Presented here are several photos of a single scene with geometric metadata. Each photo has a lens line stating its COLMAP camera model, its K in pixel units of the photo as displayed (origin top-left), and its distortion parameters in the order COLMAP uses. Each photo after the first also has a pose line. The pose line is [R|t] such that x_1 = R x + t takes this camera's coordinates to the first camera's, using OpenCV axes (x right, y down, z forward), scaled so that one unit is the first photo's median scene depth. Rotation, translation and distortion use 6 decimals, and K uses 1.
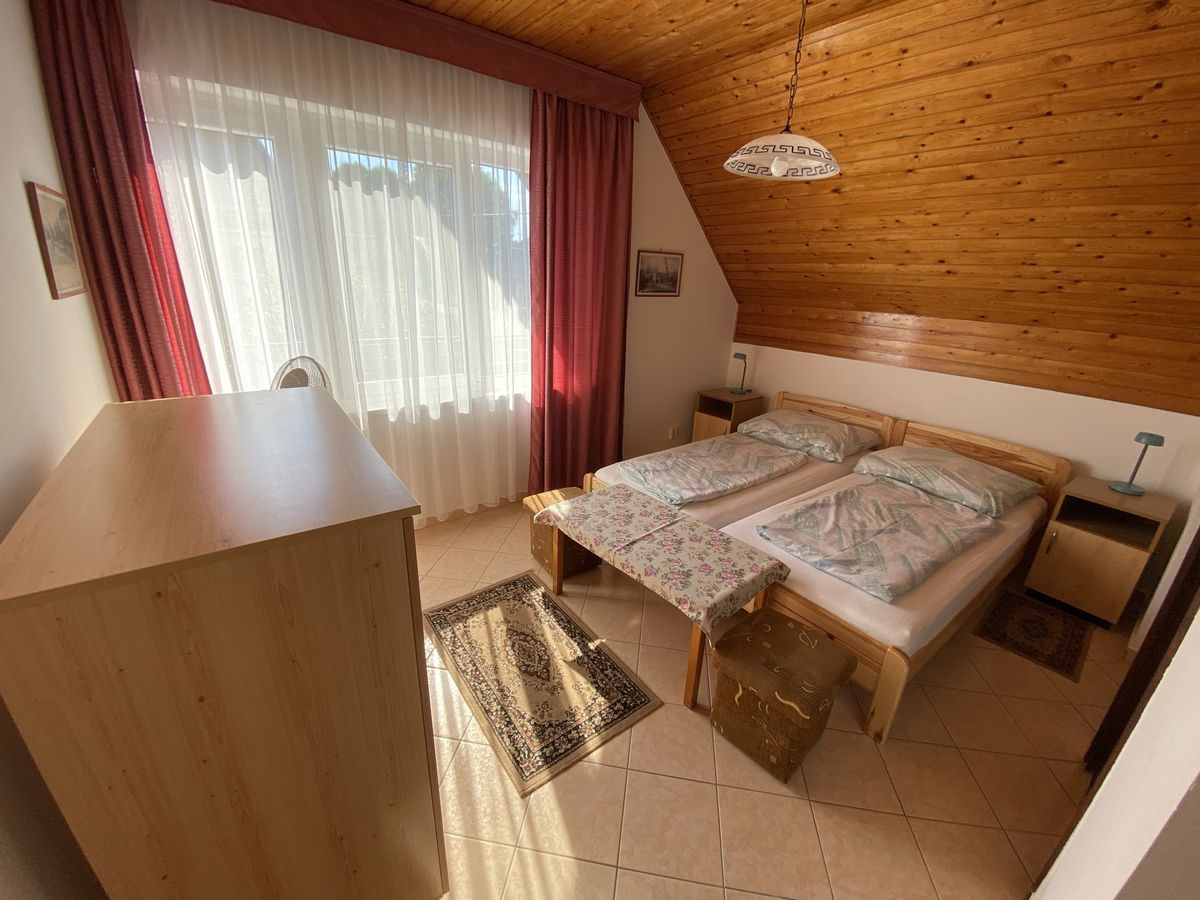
lens RADIAL K [[488.7, 0, 599.1], [0, 488.7, 447.4], [0, 0, 1]] dist [0.016952, -0.020374]
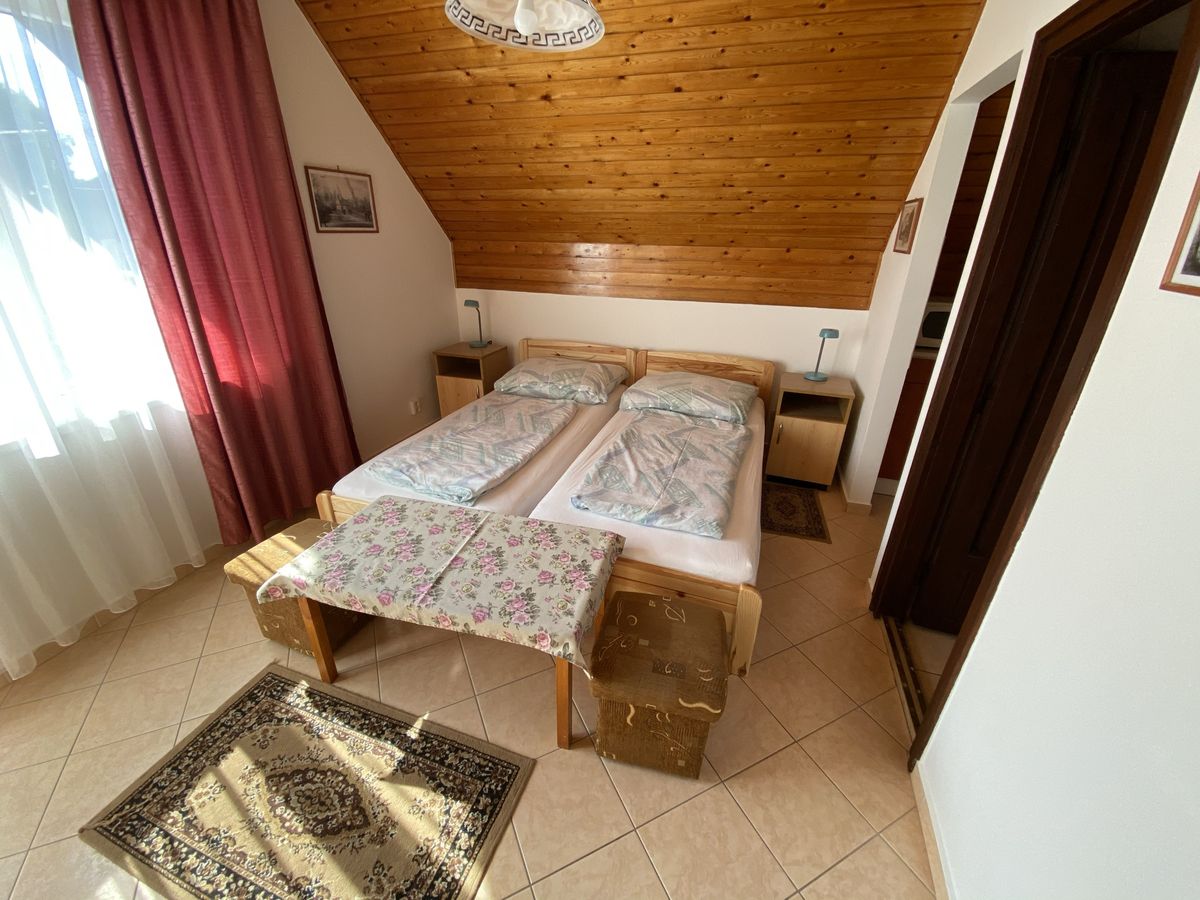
lens RADIAL K [[483.5, 0, 600.0], [0, 483.5, 450.0], [0, 0, 1]] dist [0.009720, -0.019879]
pose [[0.822437, -0.254192, 0.508905, -0.037775], [0.202321, 0.966823, 0.155947, -0.038460], [-0.531661, -0.025294, 0.846579, 0.240491]]
